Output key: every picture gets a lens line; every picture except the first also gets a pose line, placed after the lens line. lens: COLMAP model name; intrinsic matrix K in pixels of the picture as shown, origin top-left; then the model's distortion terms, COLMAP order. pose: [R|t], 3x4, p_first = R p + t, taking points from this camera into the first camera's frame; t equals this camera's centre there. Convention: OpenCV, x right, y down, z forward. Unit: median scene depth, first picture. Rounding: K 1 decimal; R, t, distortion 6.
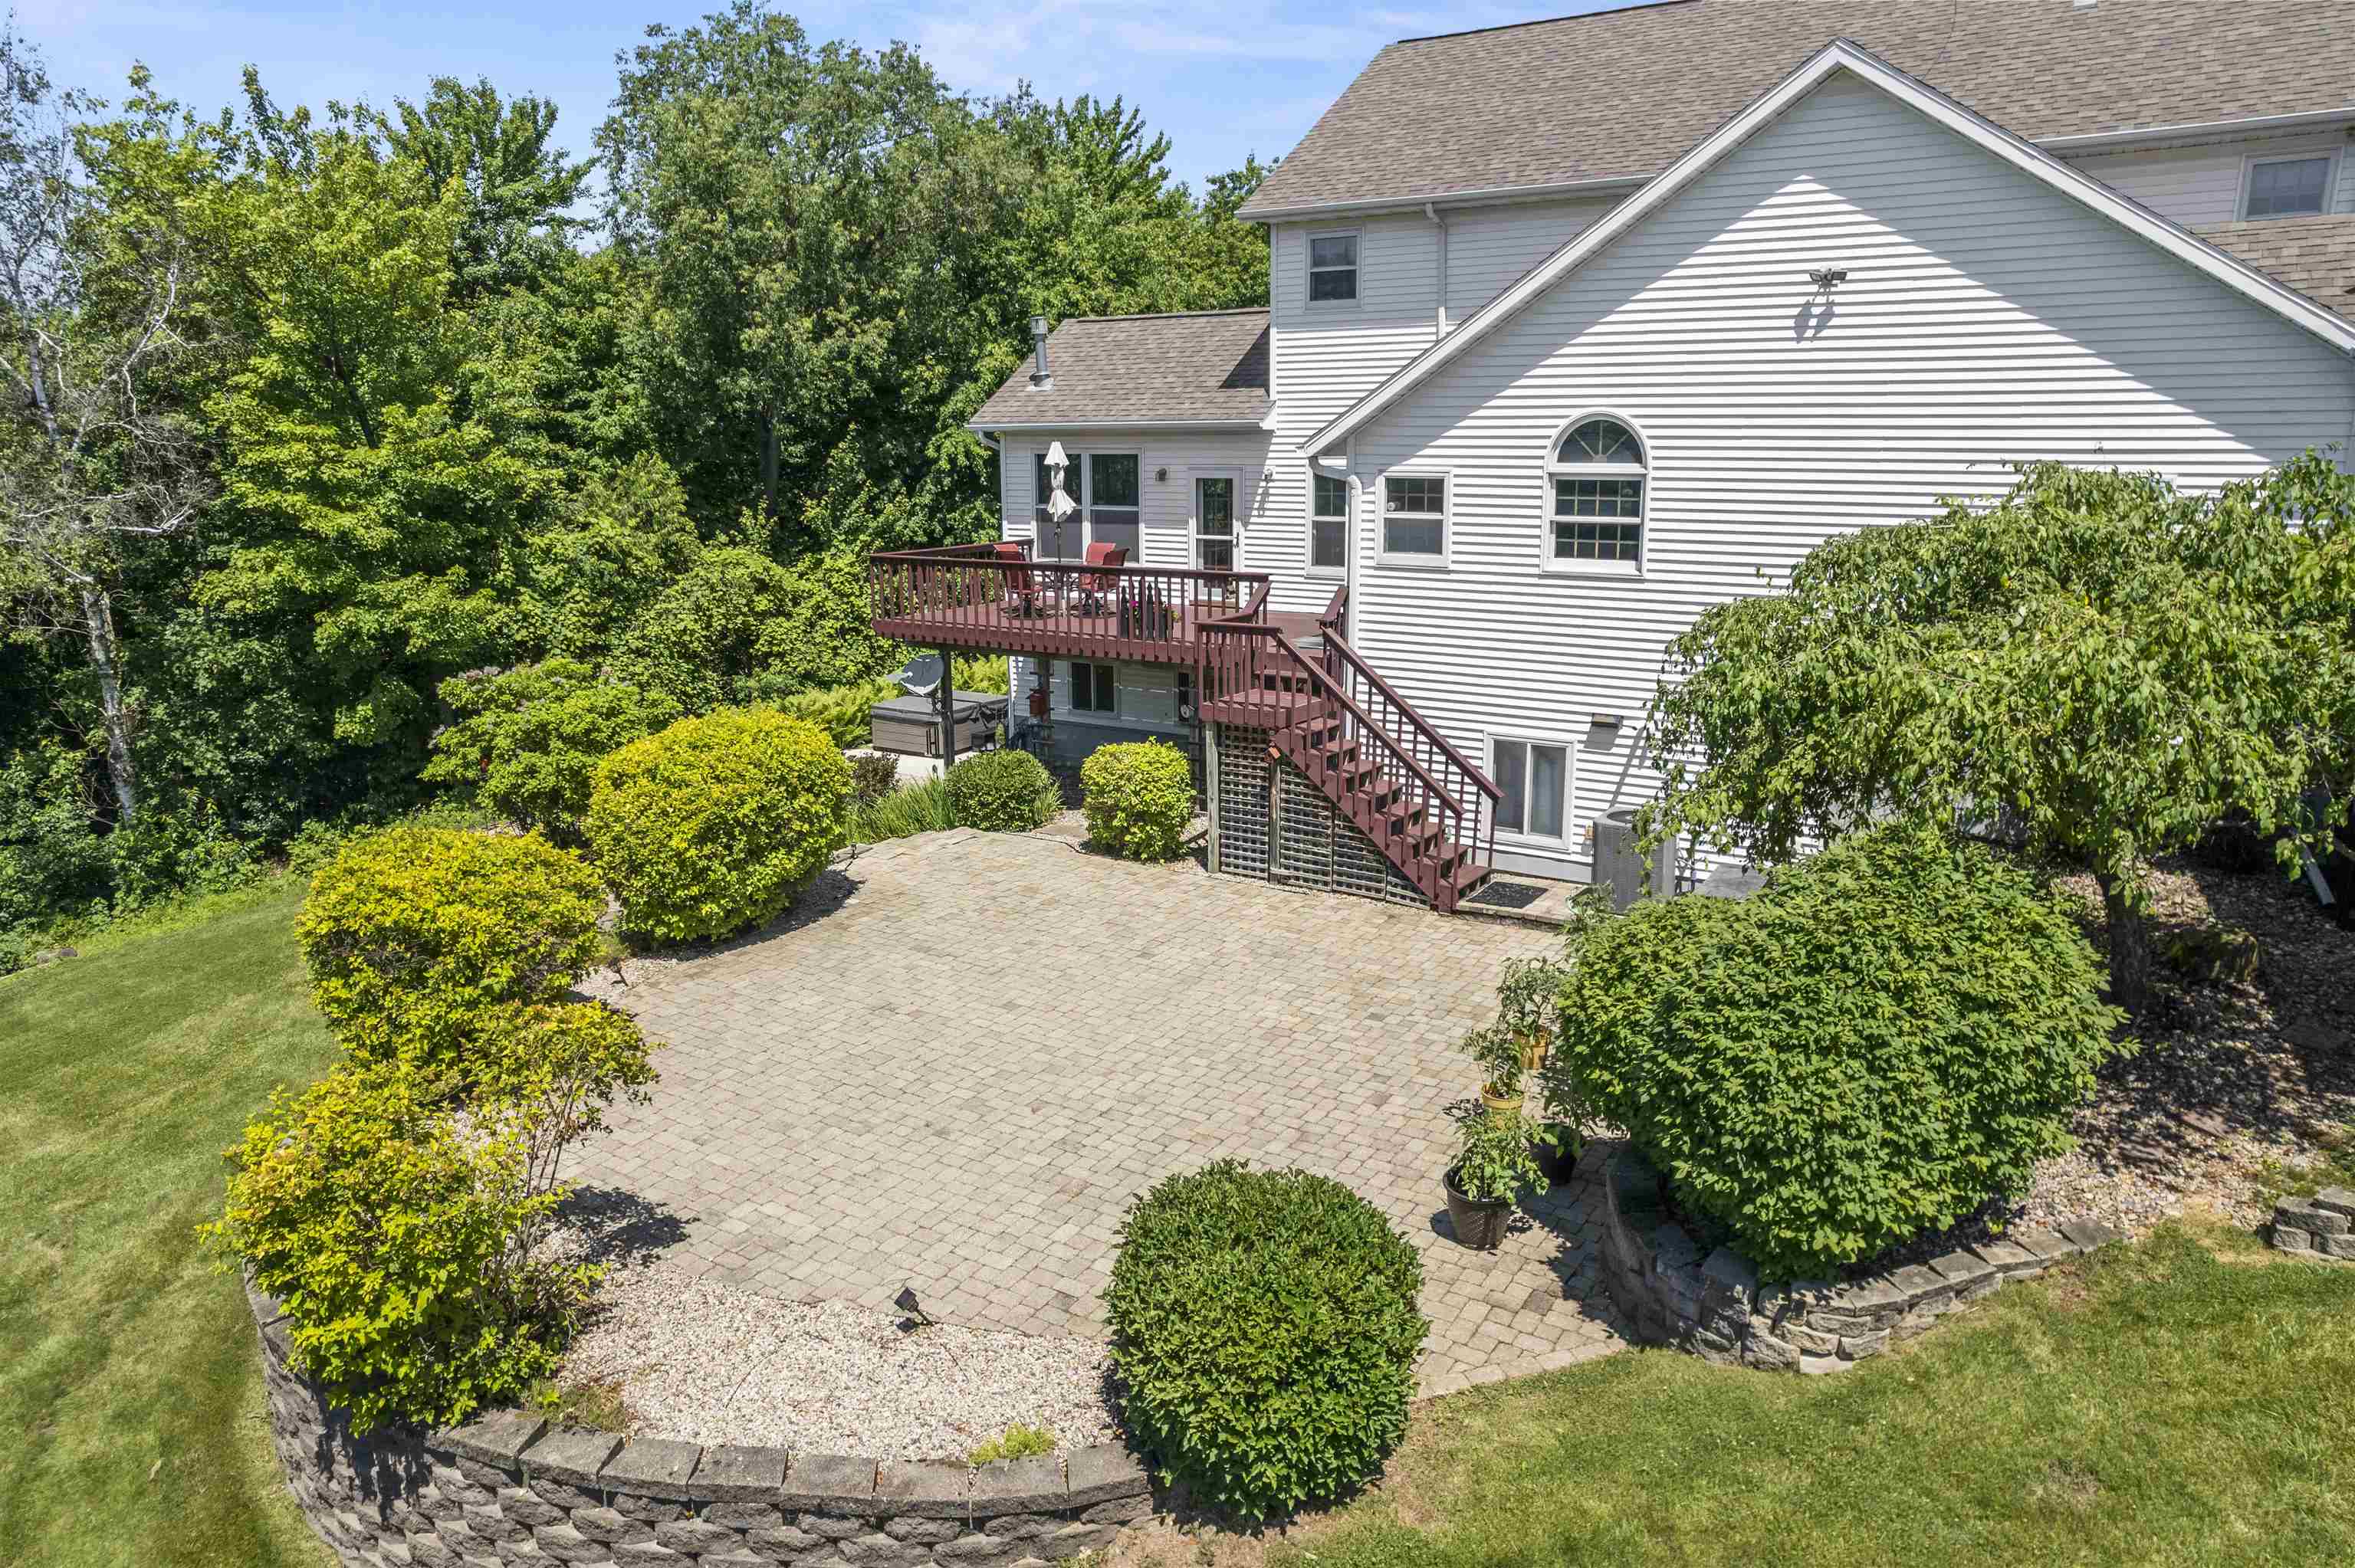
lens RADIAL K [[1507.5, 0, 1196.7], [0, 1507.5, 765.8], [0, 0, 1]] dist [-0.072058, 0.054245]
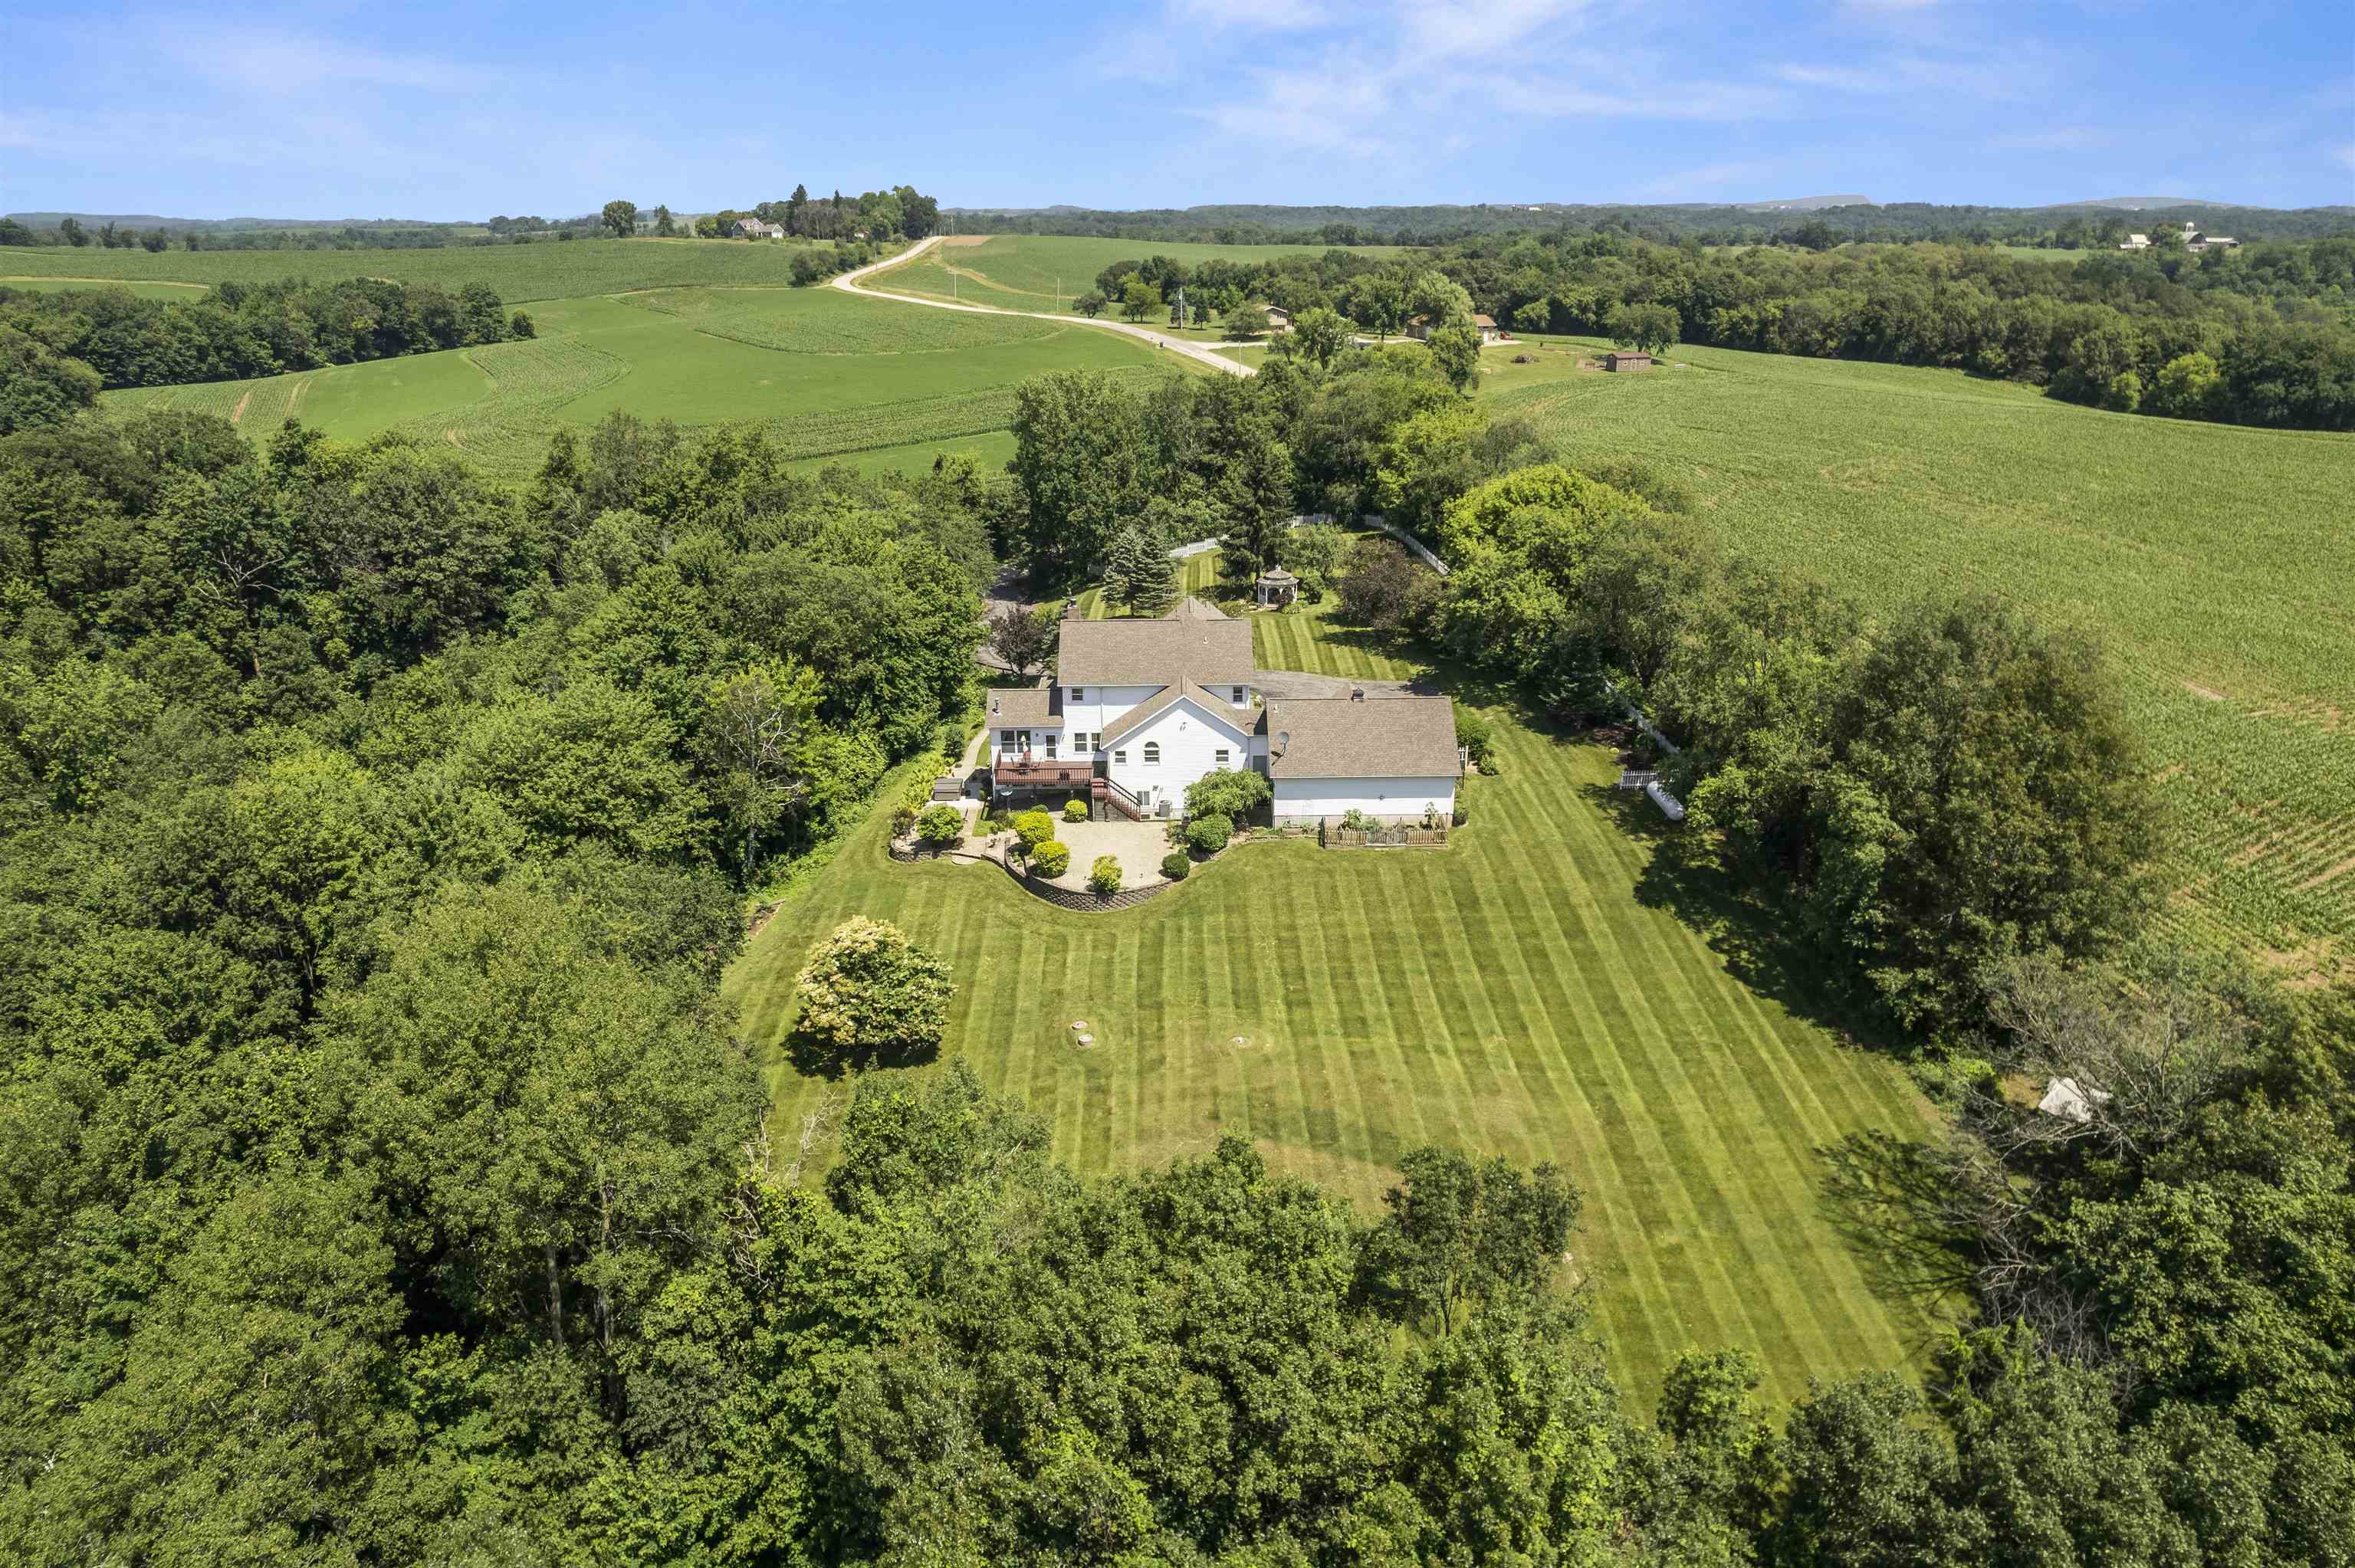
lens RADIAL K [[1507.5, 0, 1174.1], [0, 1507.5, 781.9], [0, 0, 1]] dist [-0.072058, 0.054245]
pose [[0.845114, -0.194396, 0.497989, -2.724533], [0.119460, 0.976658, 0.178520, -1.135692], [-0.521069, -0.091380, 0.848609, -4.271800]]
